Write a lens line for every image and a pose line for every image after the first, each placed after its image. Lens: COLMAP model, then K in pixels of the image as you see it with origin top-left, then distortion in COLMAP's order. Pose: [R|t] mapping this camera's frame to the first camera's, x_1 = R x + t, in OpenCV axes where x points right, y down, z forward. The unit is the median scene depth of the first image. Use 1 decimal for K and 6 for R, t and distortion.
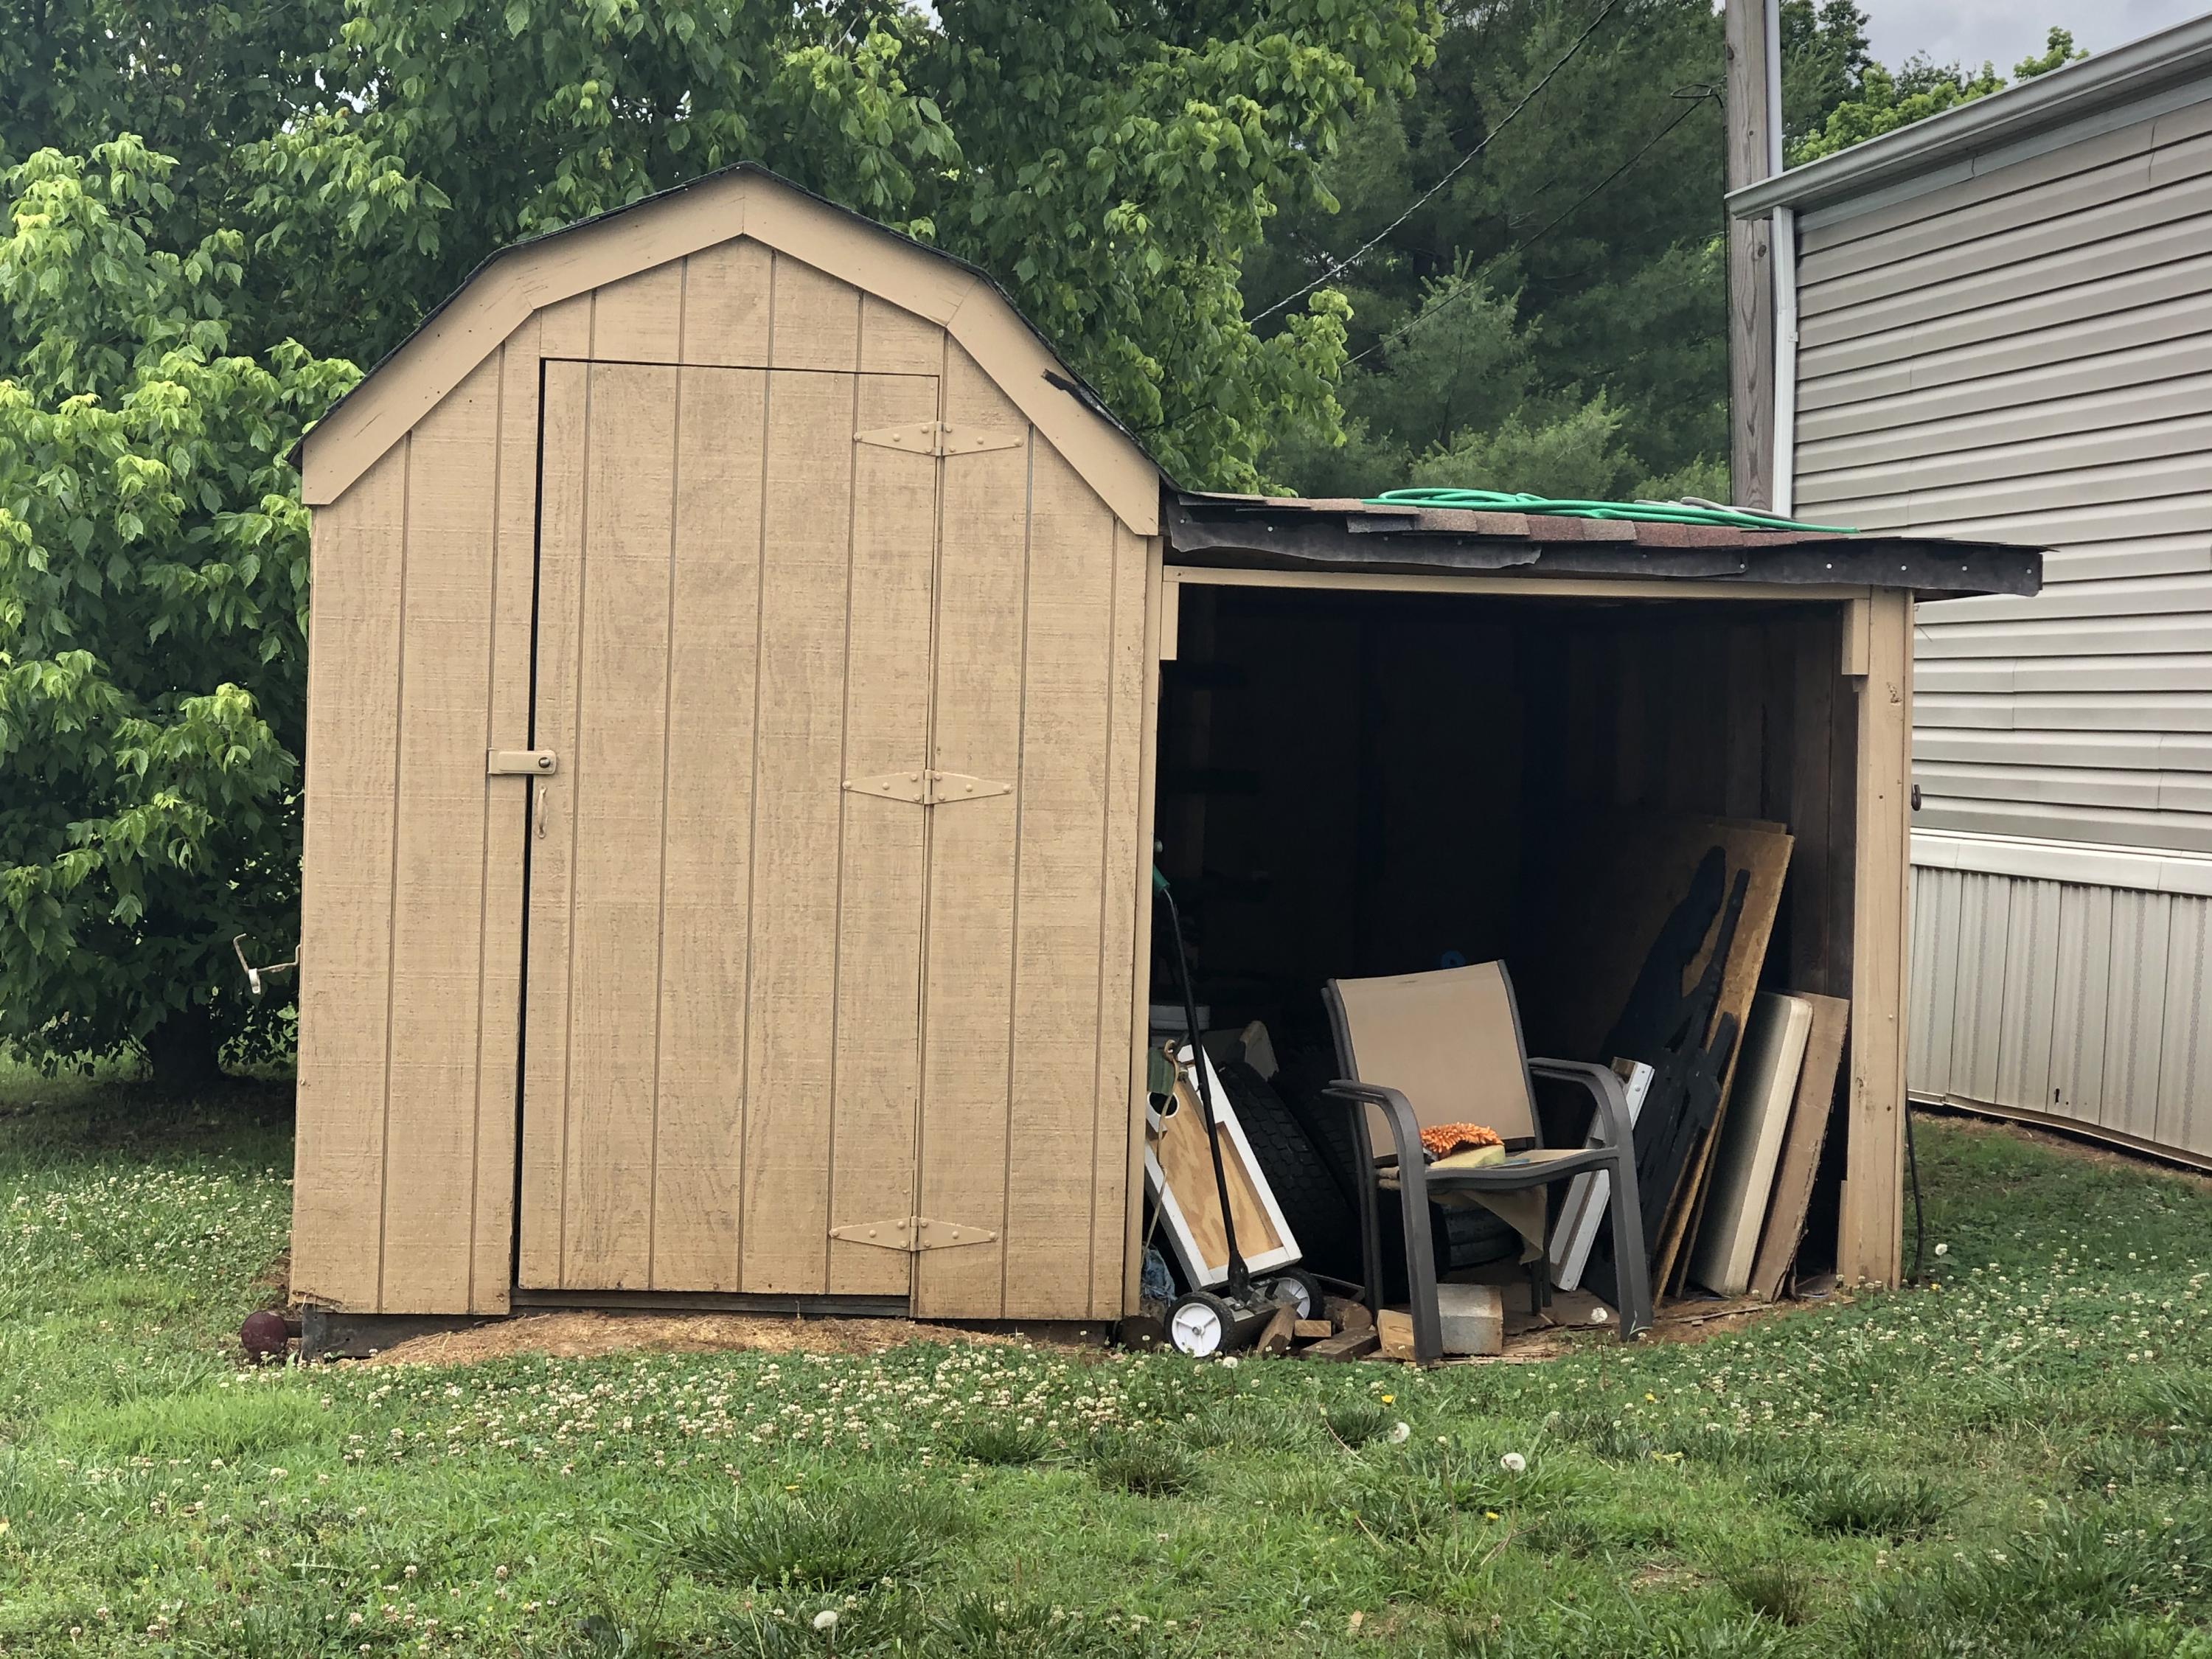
lens RADIAL K [[4314.7, 0, 1105.8], [0, 4314.7, 830.6], [0, 0, 1]] dist [-0.090137, 0.000000]
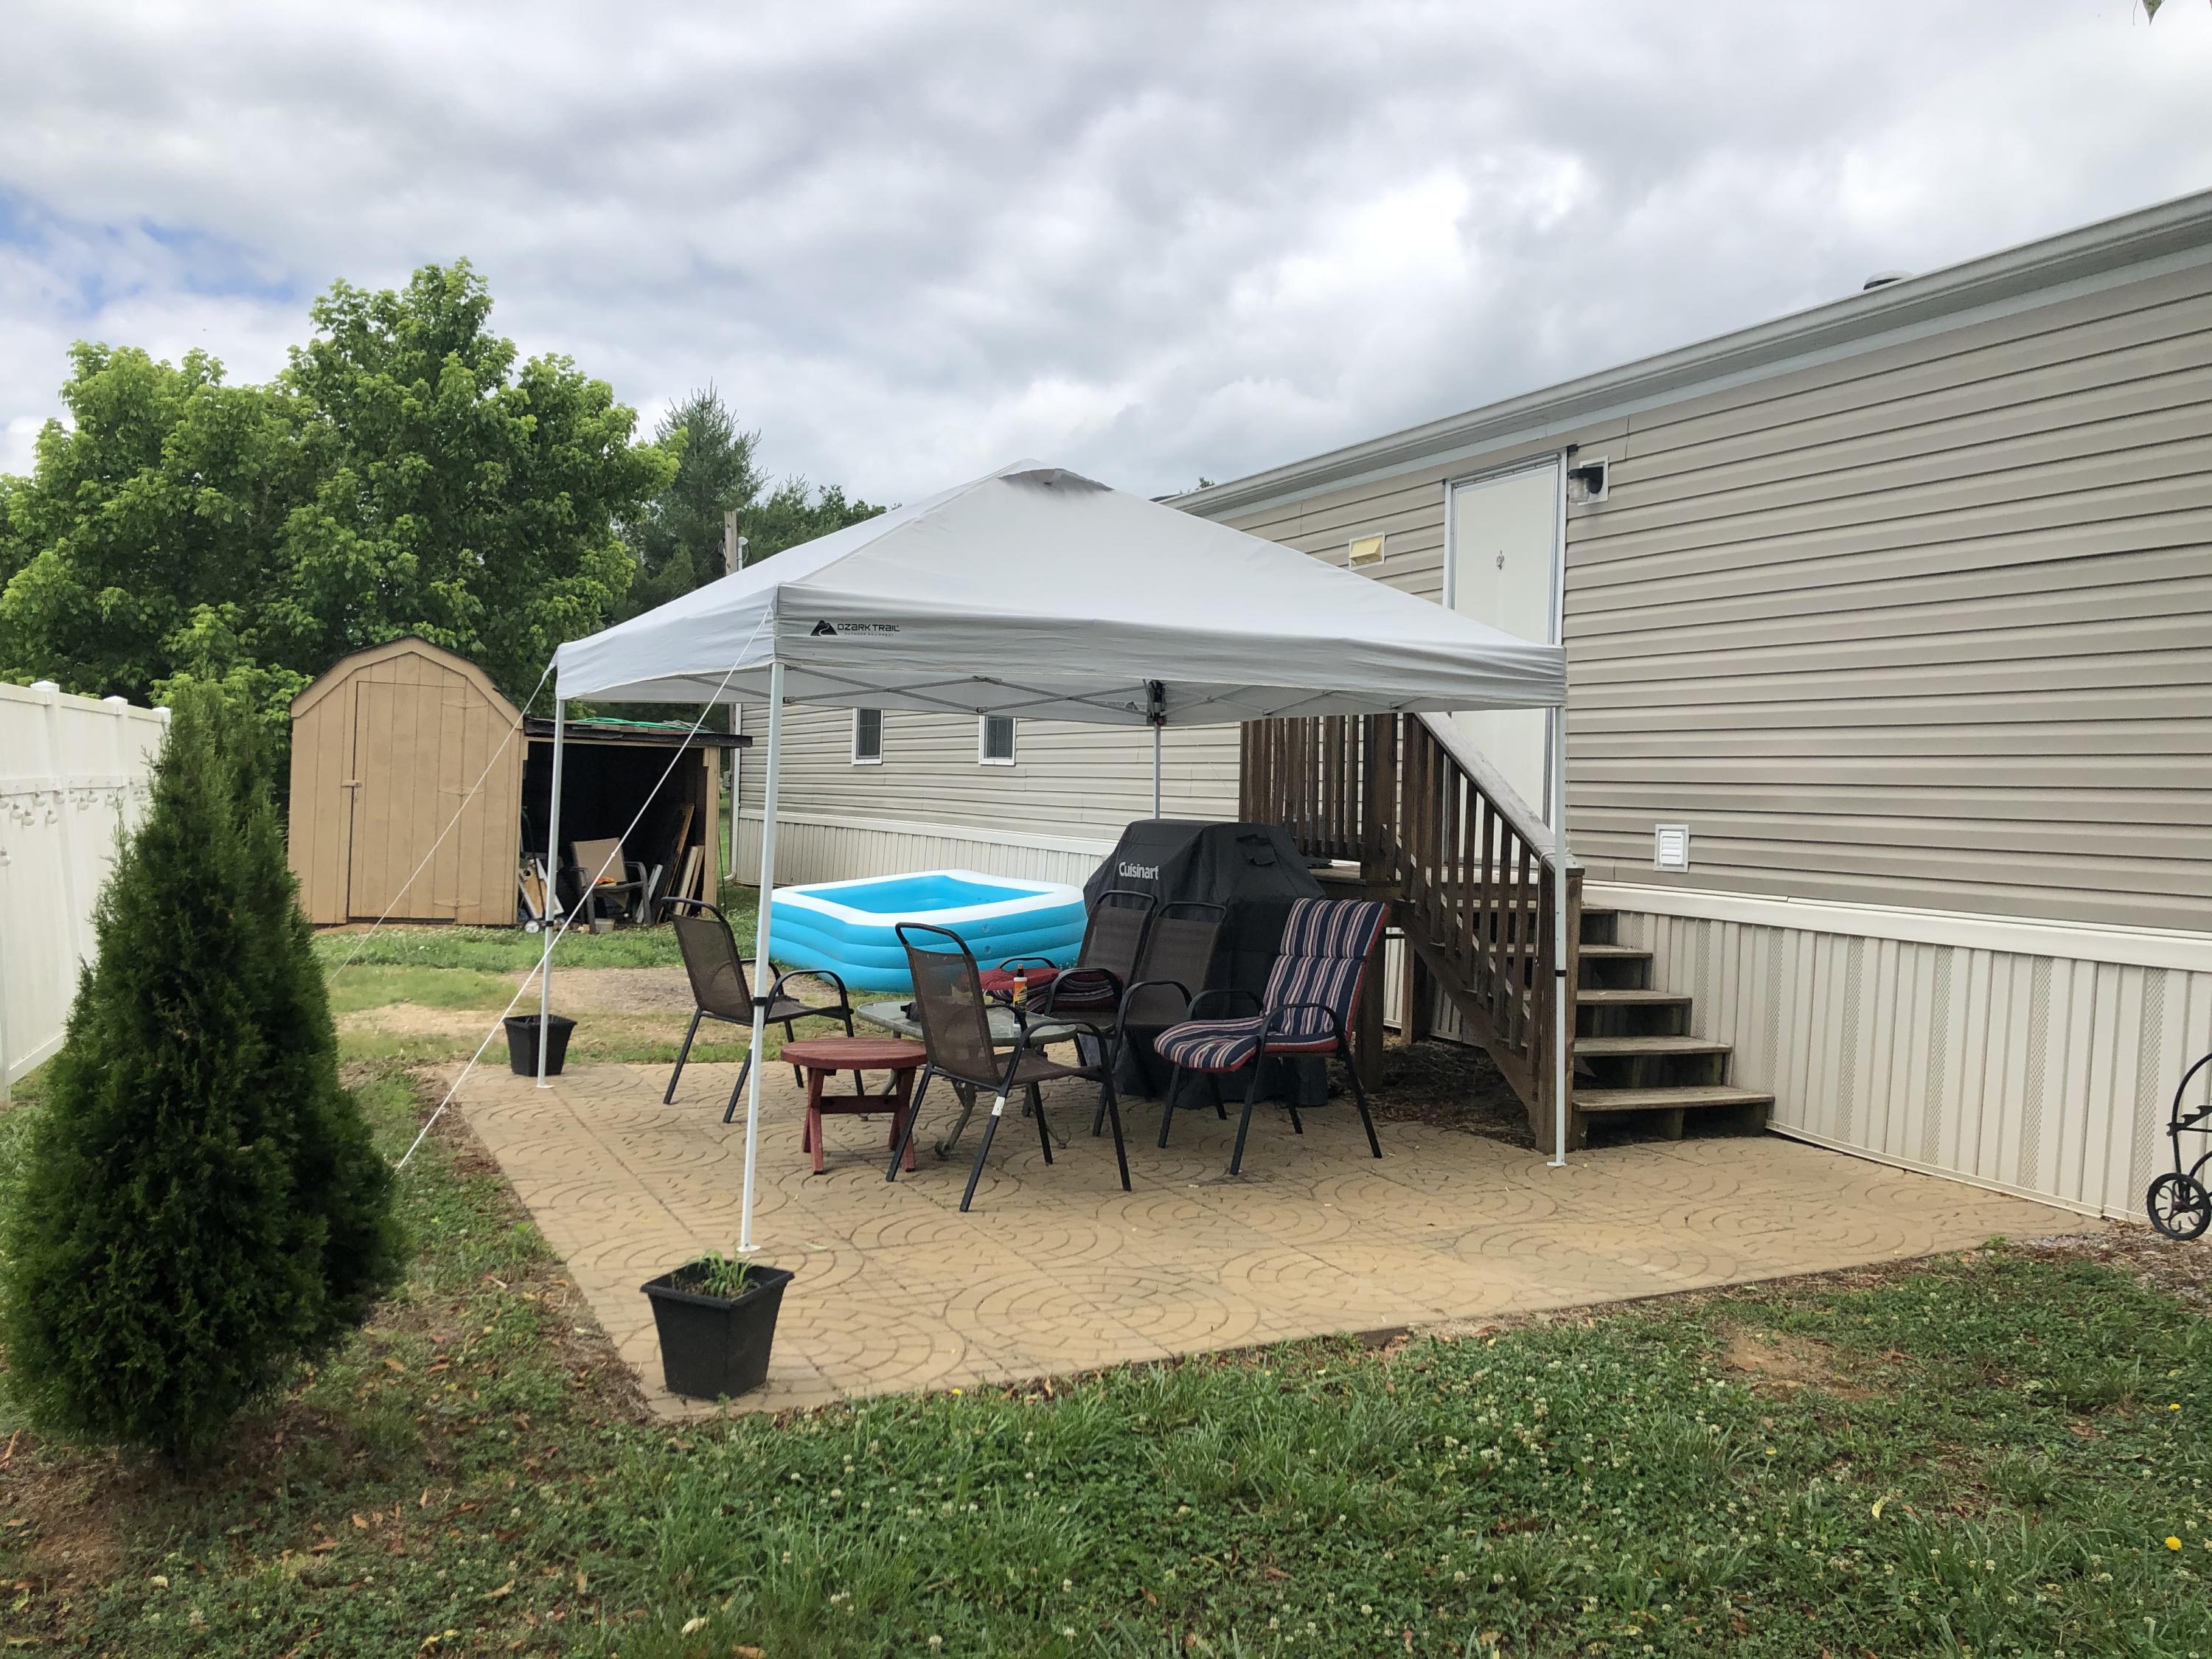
lens RADIAL K [[1791.7, 0, 1109.9], [0, 1791.7, 822.4], [0, 0, 1]] dist [0.013729, -0.014032]
pose [[0.960873, 0.006148, 0.276920, 0.071172], [-0.004467, 0.999968, -0.006698, 0.025847], [-0.276953, 0.005199, 0.960870, -0.713947]]
